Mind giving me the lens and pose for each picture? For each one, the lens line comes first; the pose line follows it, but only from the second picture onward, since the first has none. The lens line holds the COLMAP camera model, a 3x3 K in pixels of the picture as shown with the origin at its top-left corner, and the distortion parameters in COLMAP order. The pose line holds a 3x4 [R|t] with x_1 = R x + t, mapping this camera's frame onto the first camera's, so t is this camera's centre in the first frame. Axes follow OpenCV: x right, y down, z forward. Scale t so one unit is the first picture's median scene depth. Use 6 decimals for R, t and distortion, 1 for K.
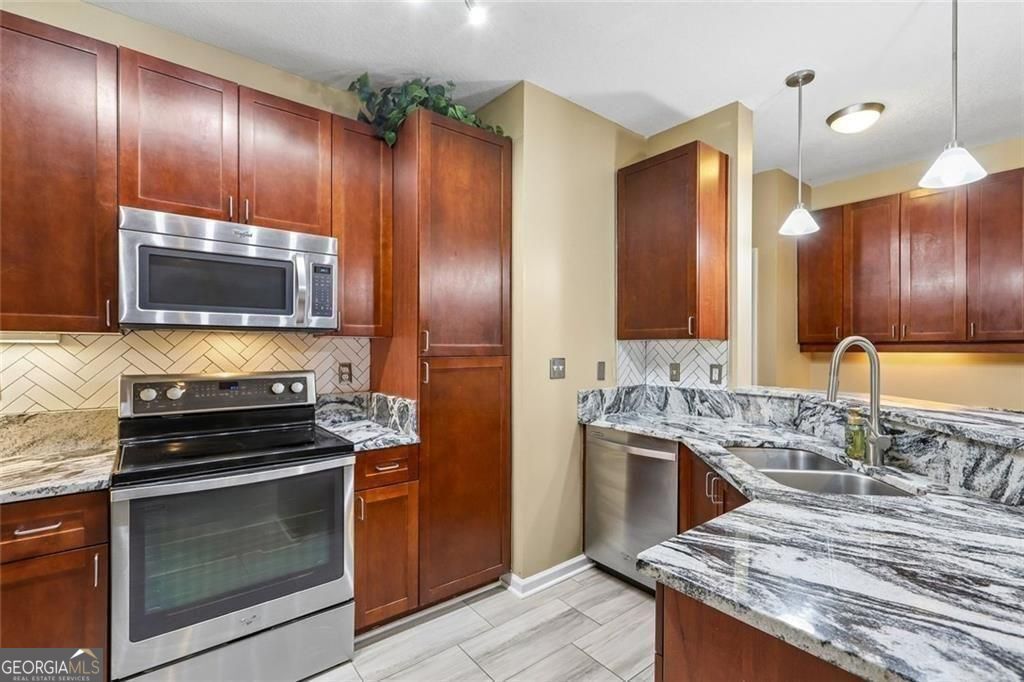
lens RADIAL K [[460.0, 0, 520.8], [0, 460.0, 348.7], [0, 0, 1]] dist [0.003595, -0.000287]
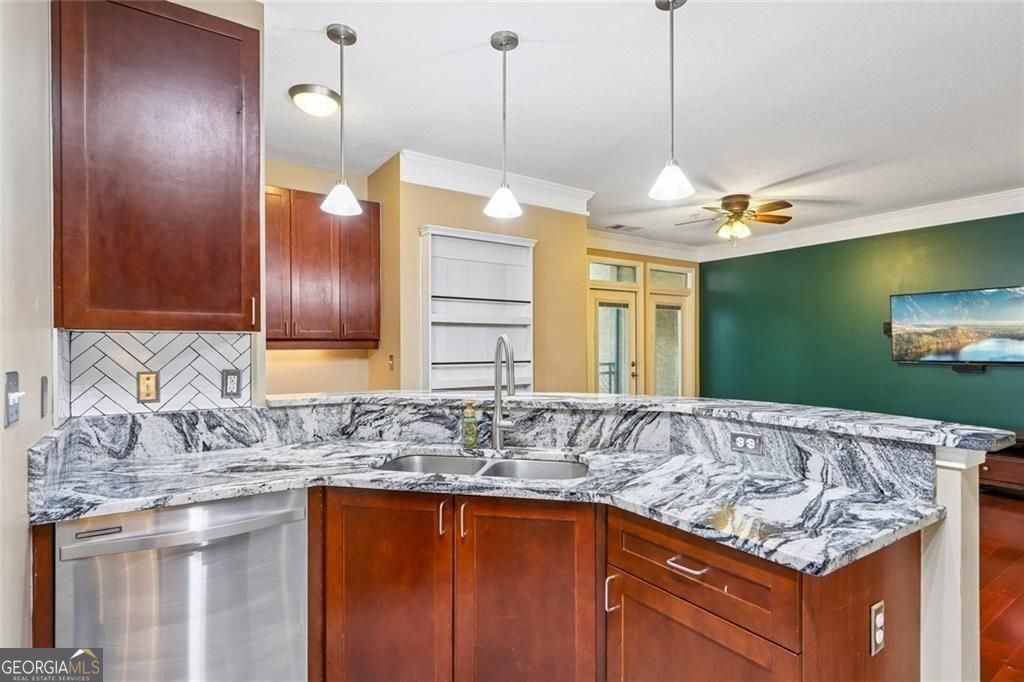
lens RADIAL K [[507.7, 0, 522.8], [0, 507.7, 341.5], [0, 0, 1]] dist [0.001808, -0.000956]
pose [[0.088760, 0.006939, 0.996029, -0.372132], [0.002584, 0.999971, -0.007197, -0.000982], [-0.996050, 0.003212, 0.088739, 0.657128]]
